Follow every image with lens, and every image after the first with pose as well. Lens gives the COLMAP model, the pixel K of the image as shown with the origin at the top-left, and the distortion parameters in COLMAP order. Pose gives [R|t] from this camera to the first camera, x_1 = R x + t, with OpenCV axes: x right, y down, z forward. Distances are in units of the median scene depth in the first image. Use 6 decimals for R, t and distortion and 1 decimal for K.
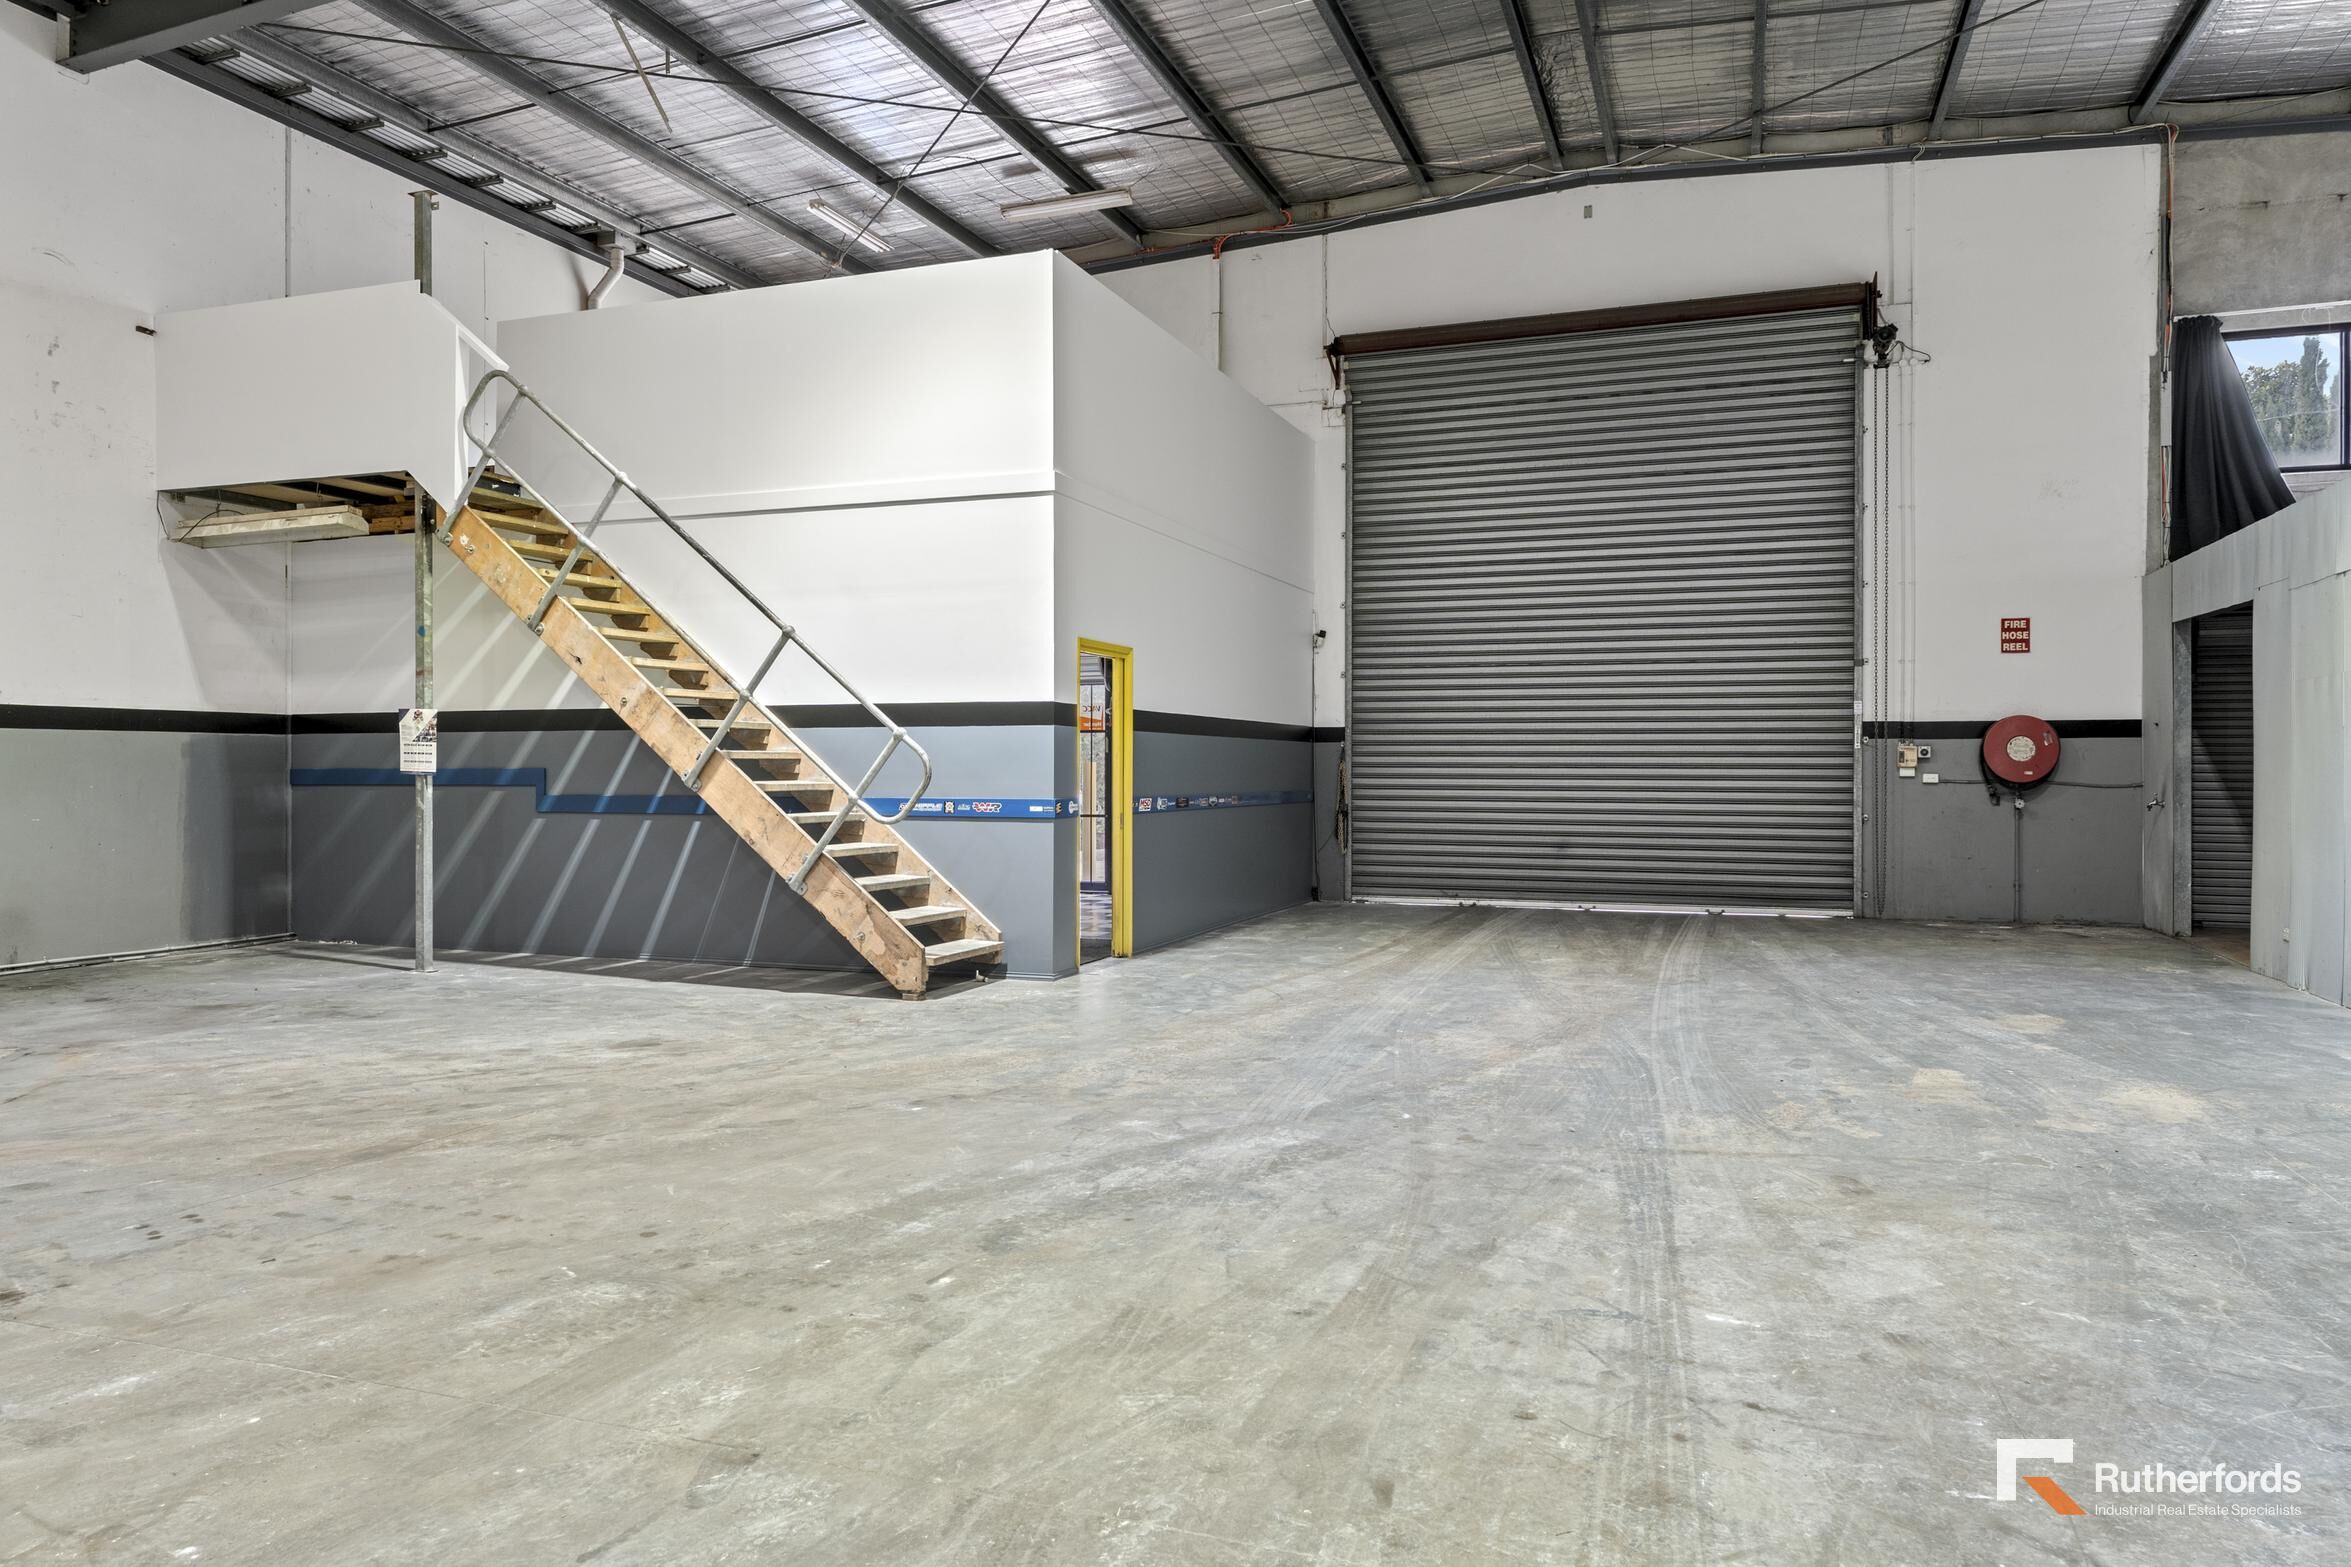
lens RADIAL K [[1505.9, 0, 1258.6], [0, 1505.9, 771.2], [0, 0, 1]] dist [0.001798, -0.001250]
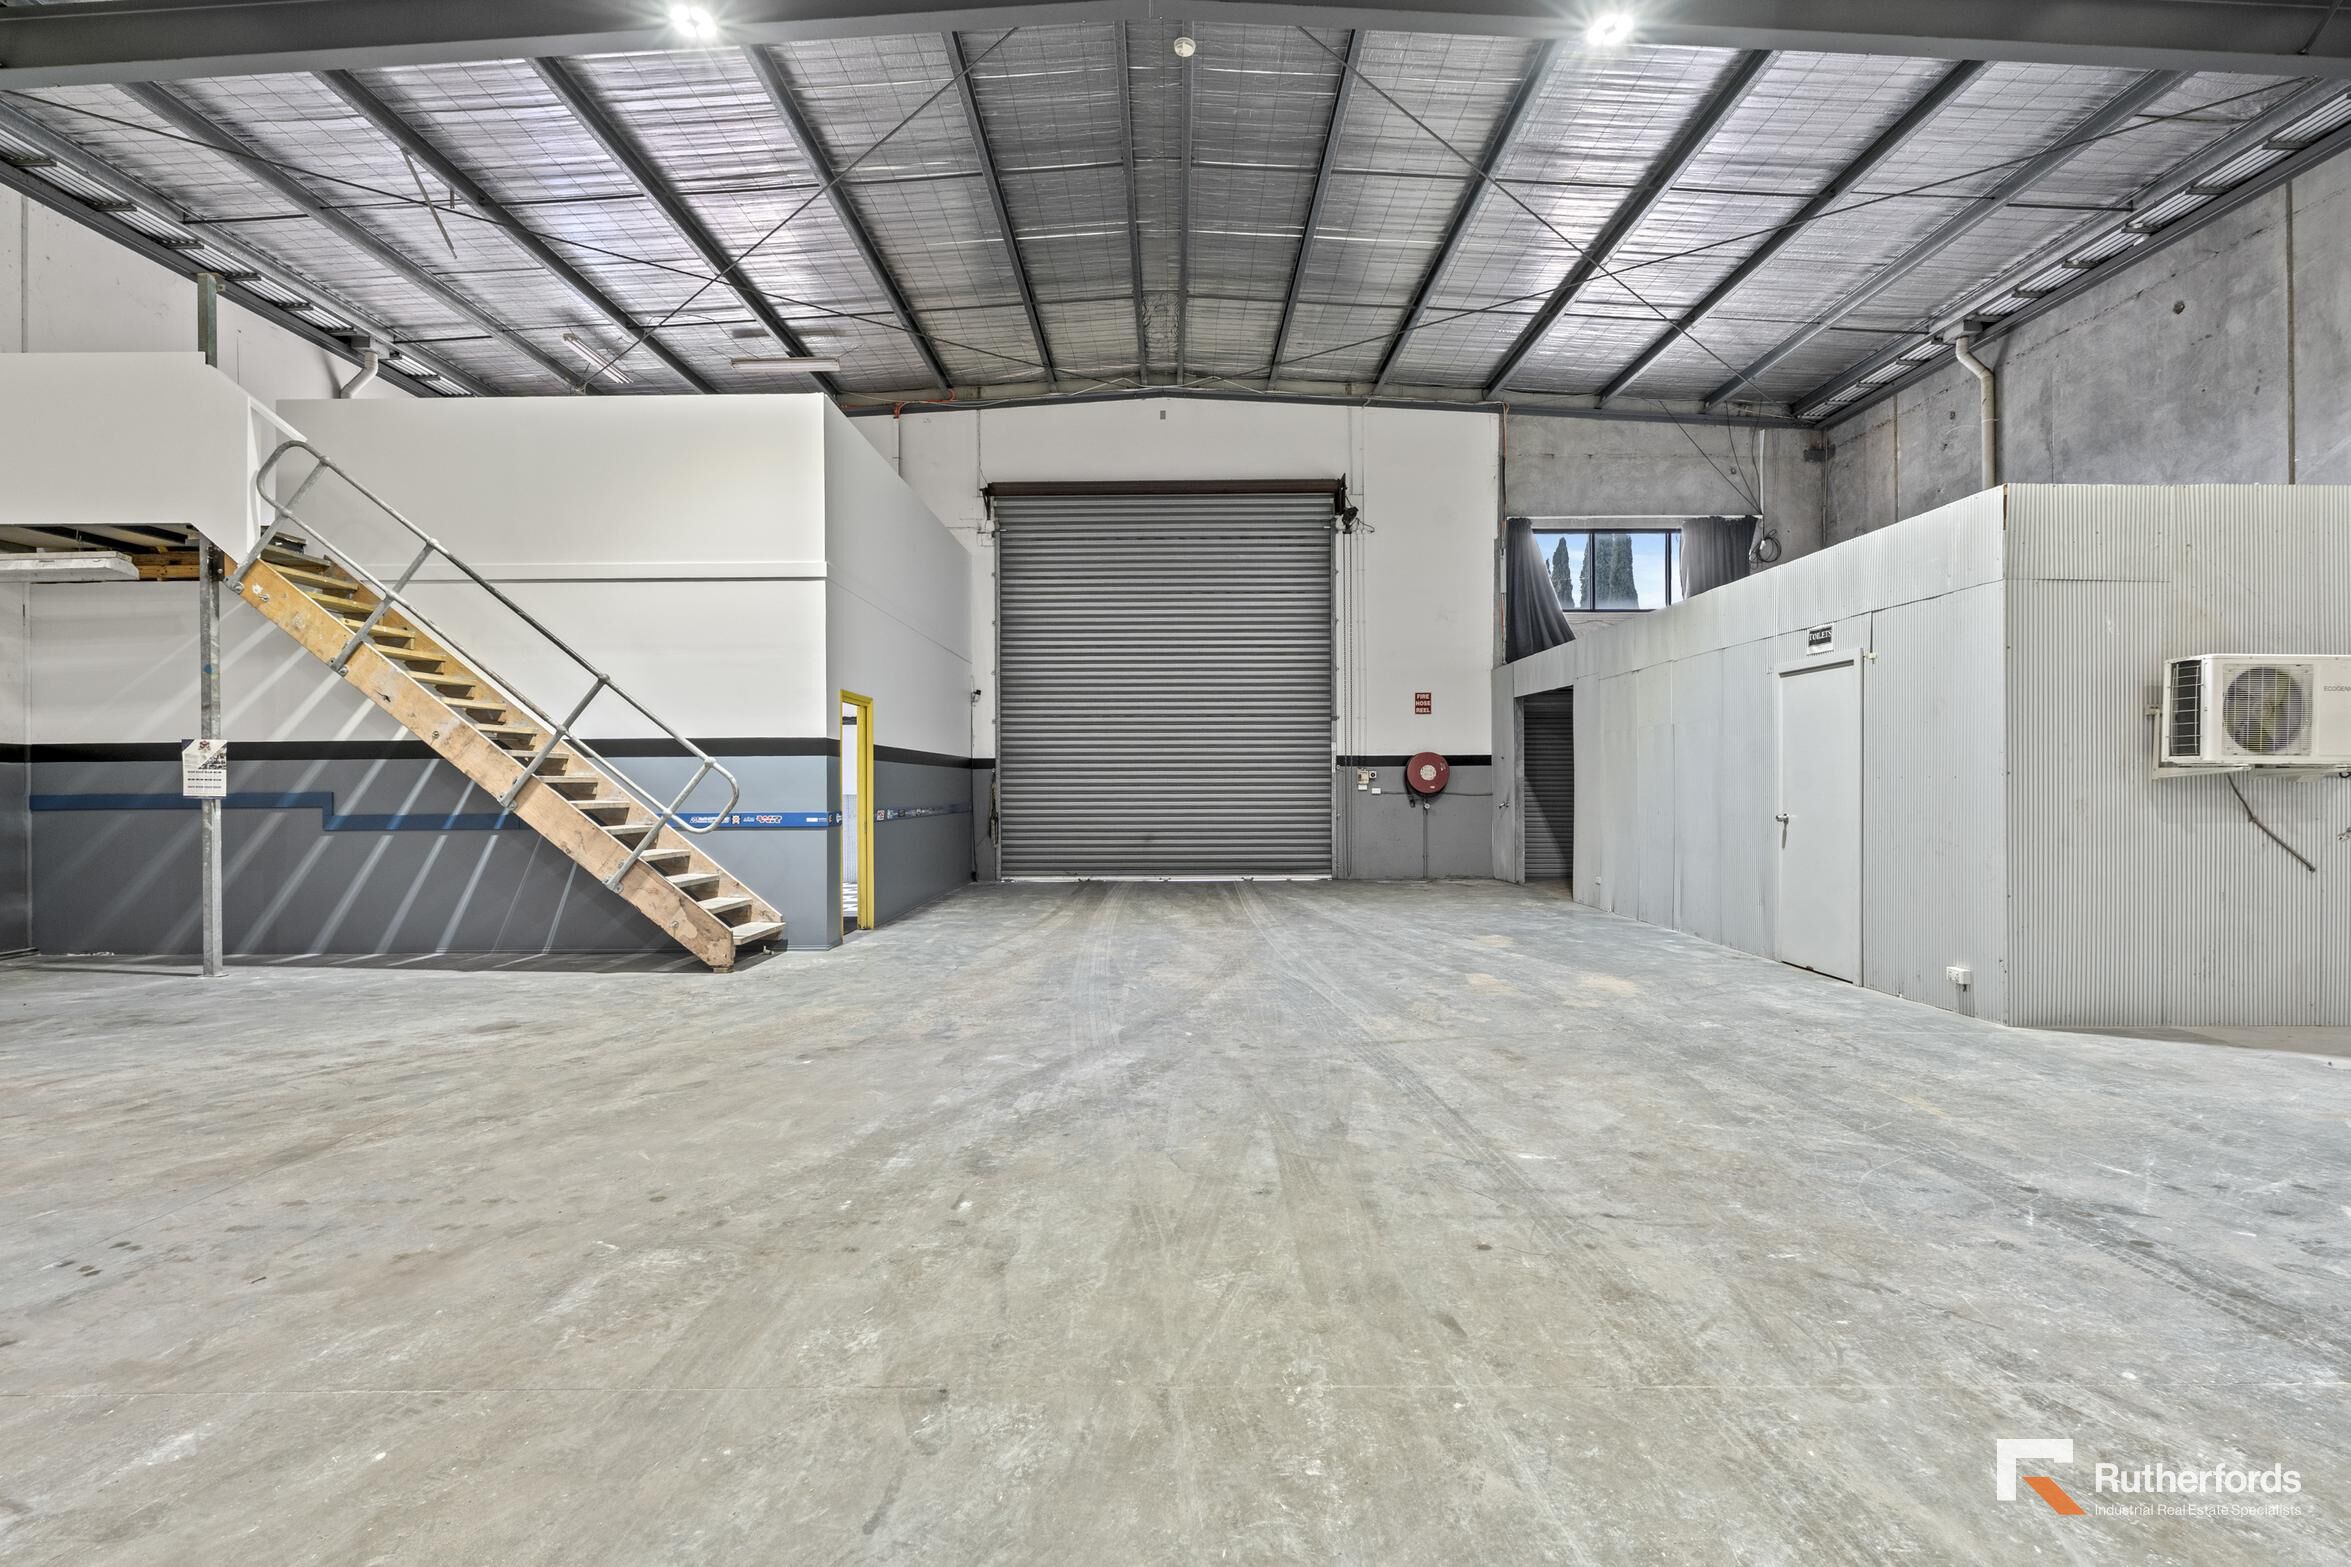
lens RADIAL K [[1006.6, 0, 1196.7], [0, 1006.6, 785.7], [0, 0, 1]] dist [-0.001463, -0.000251]
pose [[0.943192, -0.006445, 0.332185, -0.108950], [0.007543, 0.999970, -0.002017, -0.000290], [-0.332162, 0.004408, 0.943212, 0.058501]]
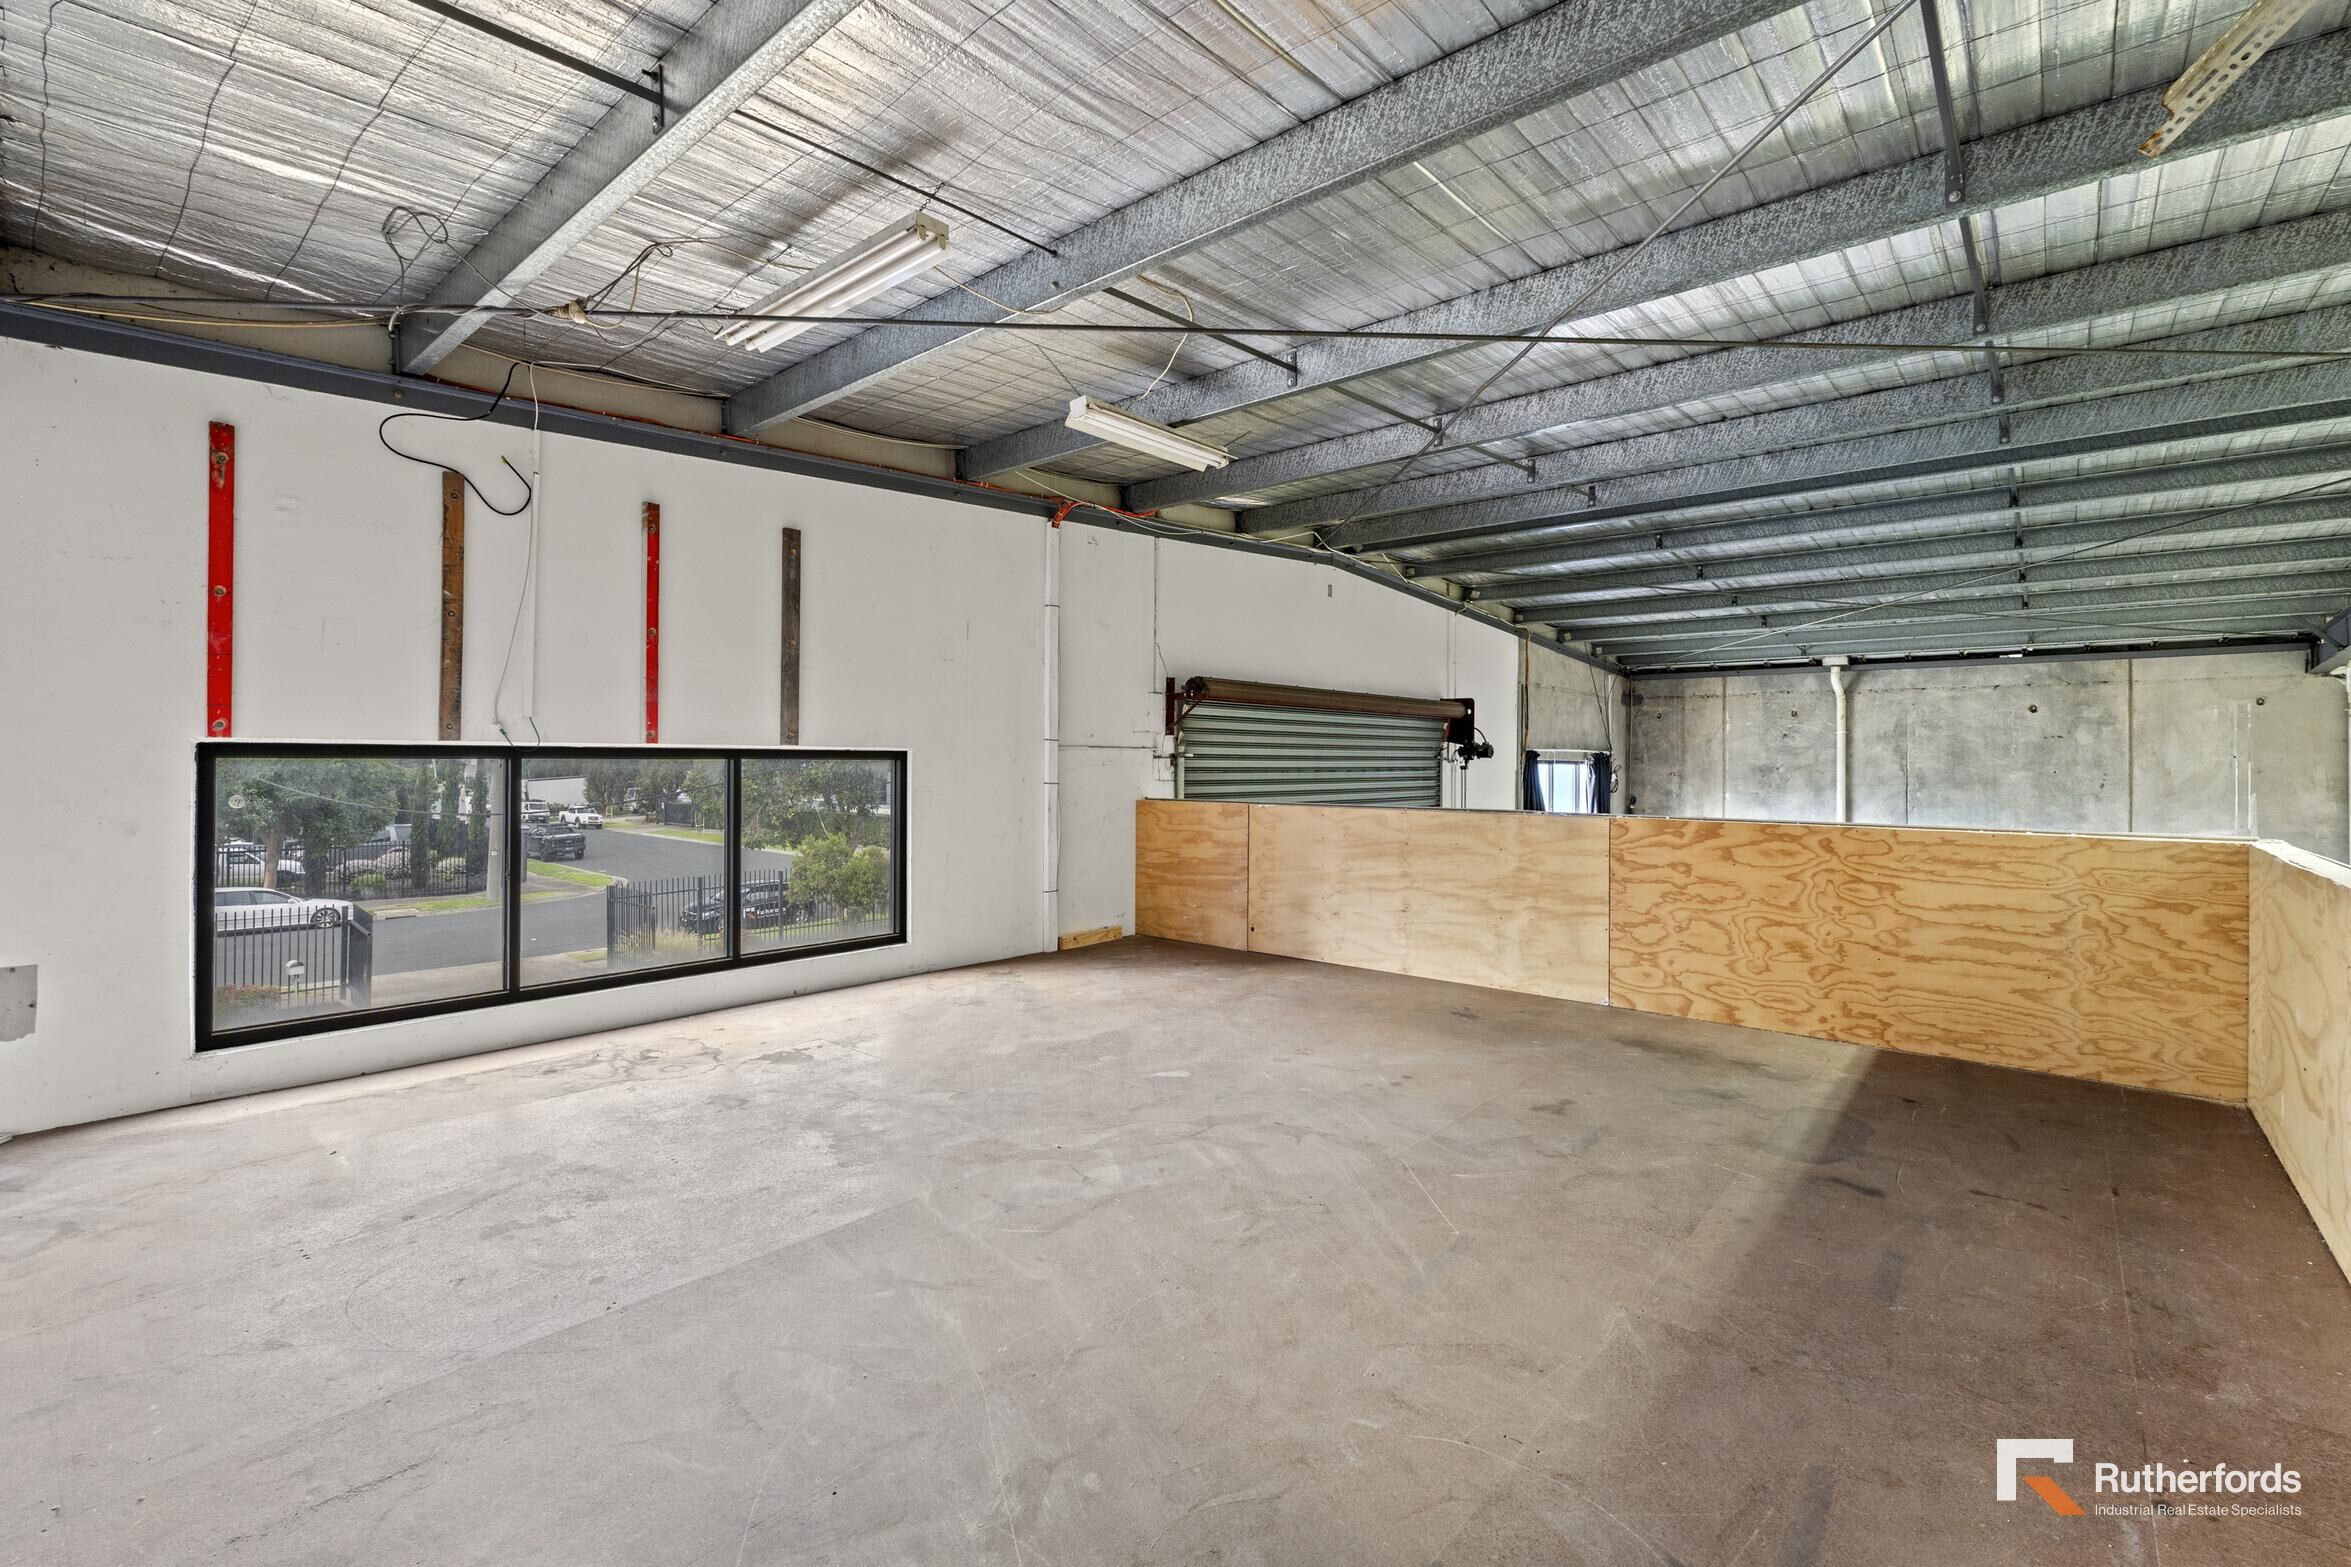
lens RADIAL K [[1003.4, 0, 1082.5], [0, 1003.4, 742.4], [0, 0, 1]] dist [-0.000317, 0.000020]
pose [[0.399444, 0.006977, 0.916731, -0.622235], [-0.004588, 0.999974, -0.005611, -0.335282], [-0.916746, -0.001965, 0.399466, 1.126287]]
